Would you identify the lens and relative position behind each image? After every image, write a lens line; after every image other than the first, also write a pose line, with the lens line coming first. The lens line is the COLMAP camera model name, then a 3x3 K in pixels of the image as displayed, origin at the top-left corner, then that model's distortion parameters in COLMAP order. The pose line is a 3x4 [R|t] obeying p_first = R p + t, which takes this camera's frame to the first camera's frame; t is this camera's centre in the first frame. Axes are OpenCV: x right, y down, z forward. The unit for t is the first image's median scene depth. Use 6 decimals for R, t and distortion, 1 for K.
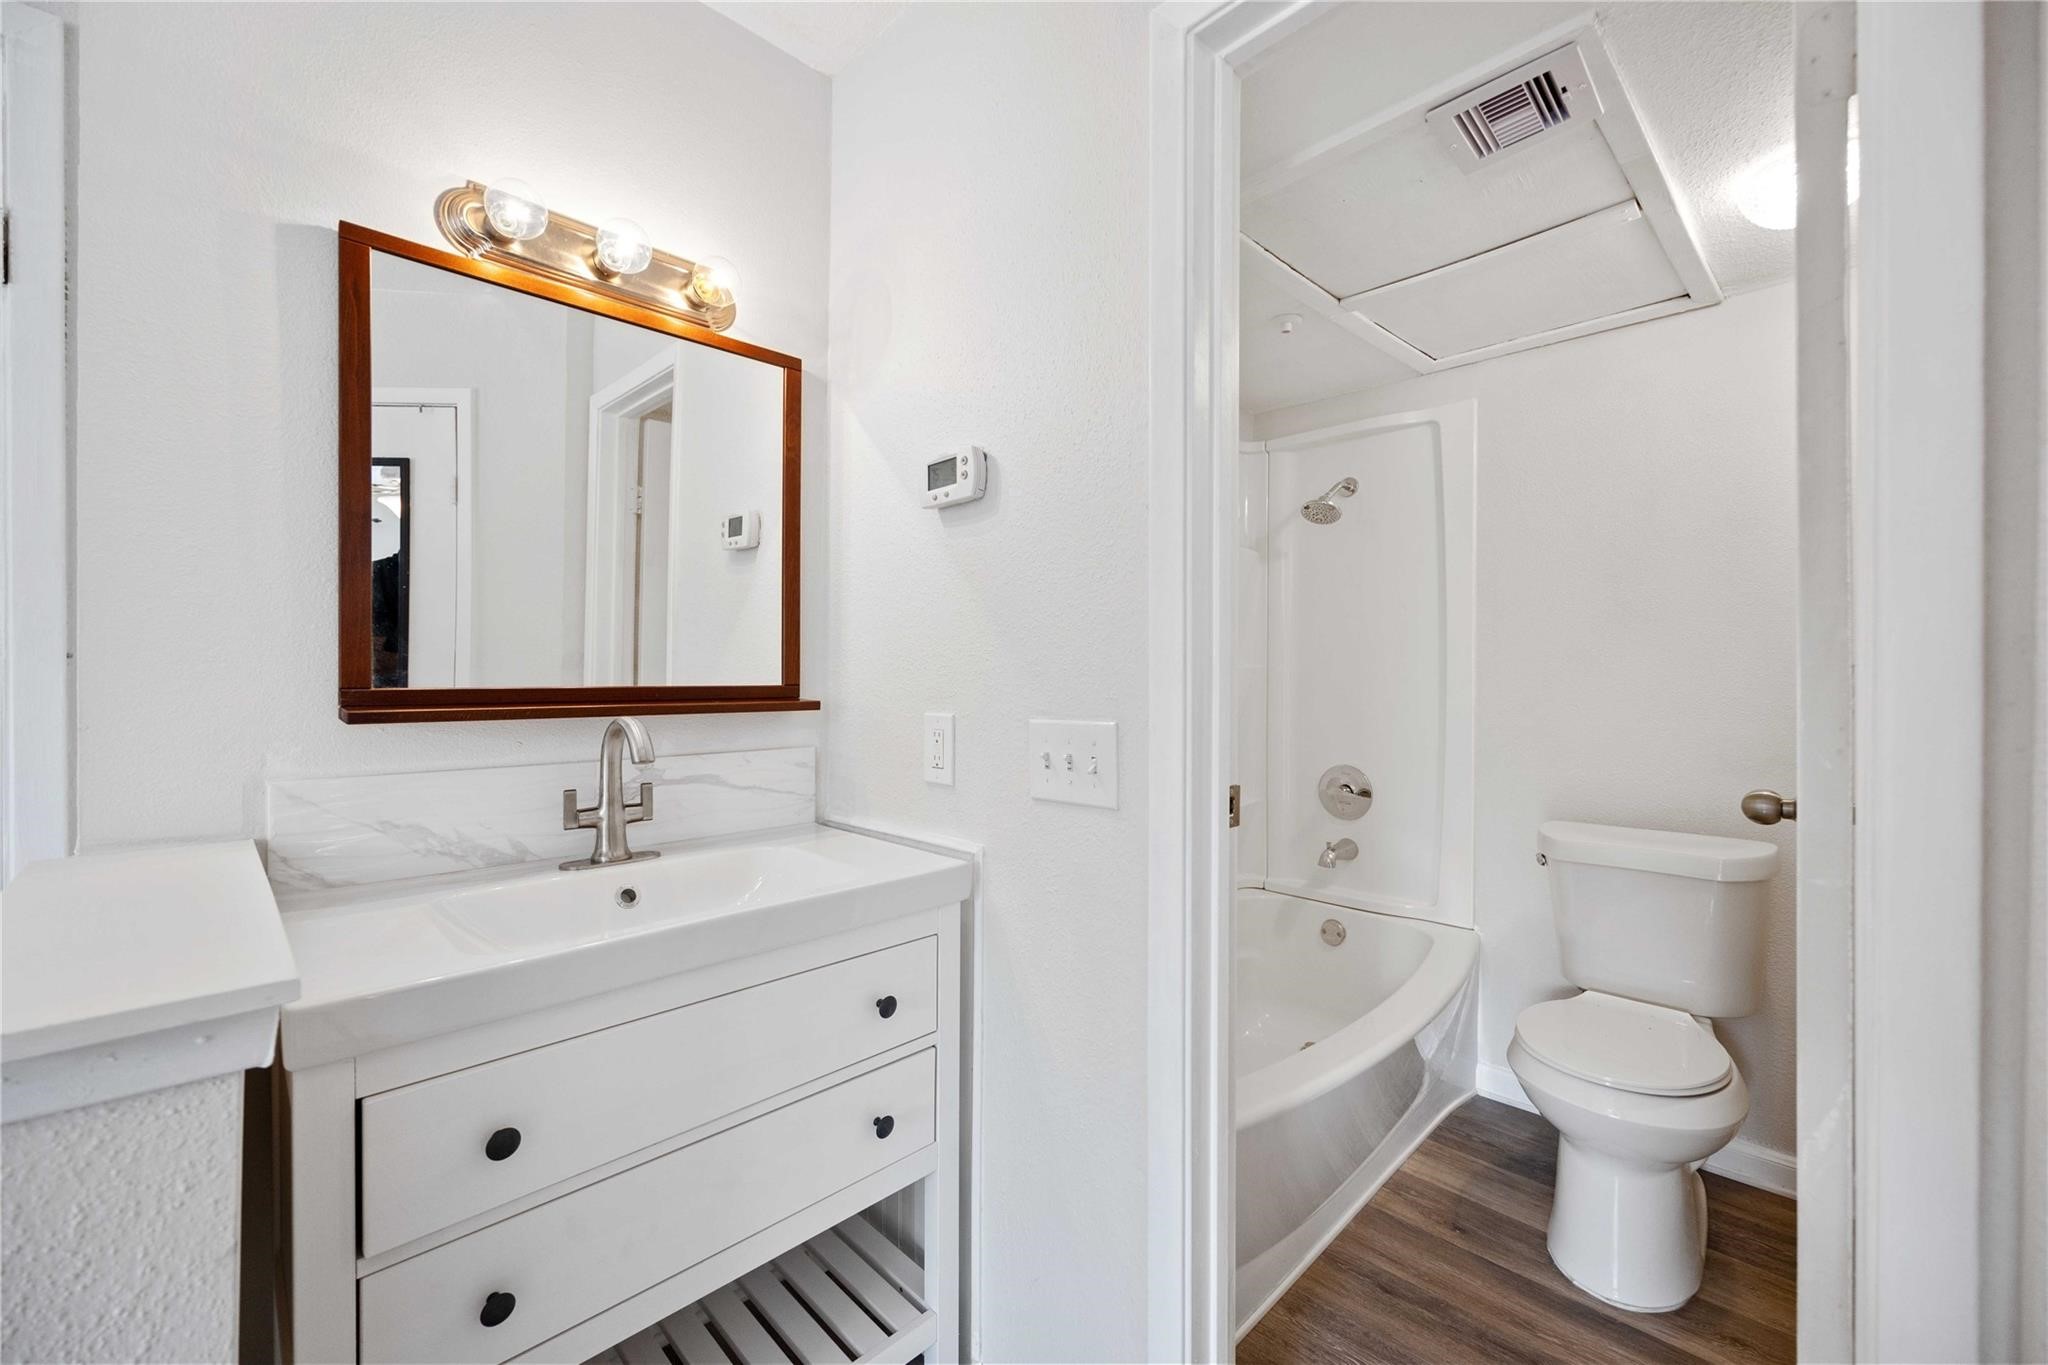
lens RADIAL K [[792.9, 0, 1020.7], [0, 792.9, 672.5], [0, 0, 1]] dist [0.000045, 0.000038]
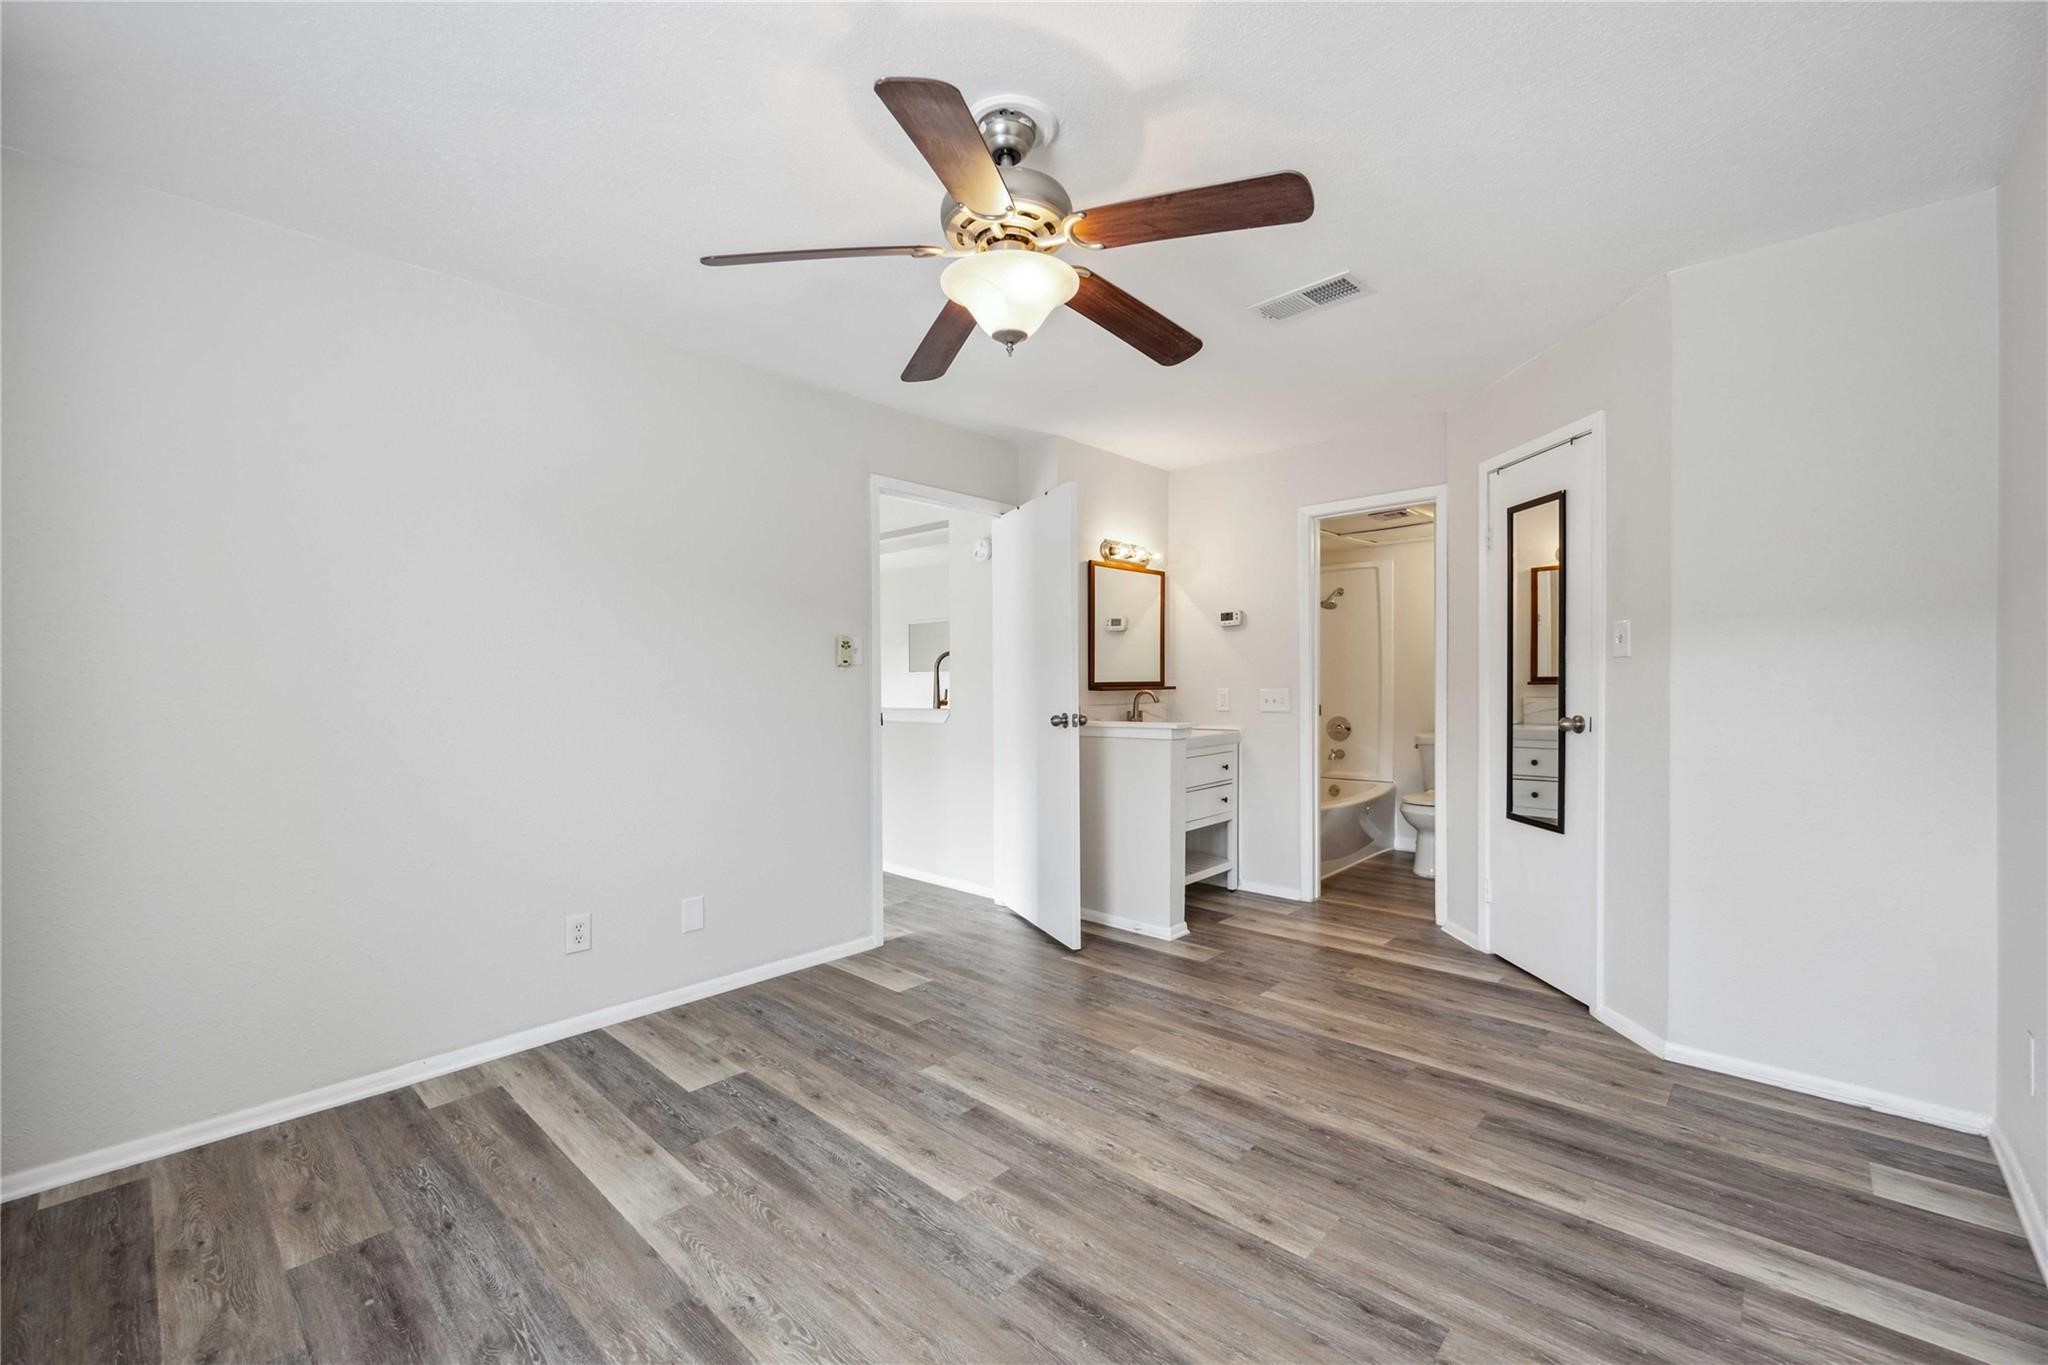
lens RADIAL K [[828.1, 0, 1030.1], [0, 828.1, 662.2], [0, 0, 1]] dist [-0.000857, 0.000153]
pose [[0.998161, -0.000500, 0.060609, -0.980529], [0.001196, 0.999934, -0.011447, -0.019614], [-0.060599, 0.011498, 0.998096, -2.085185]]
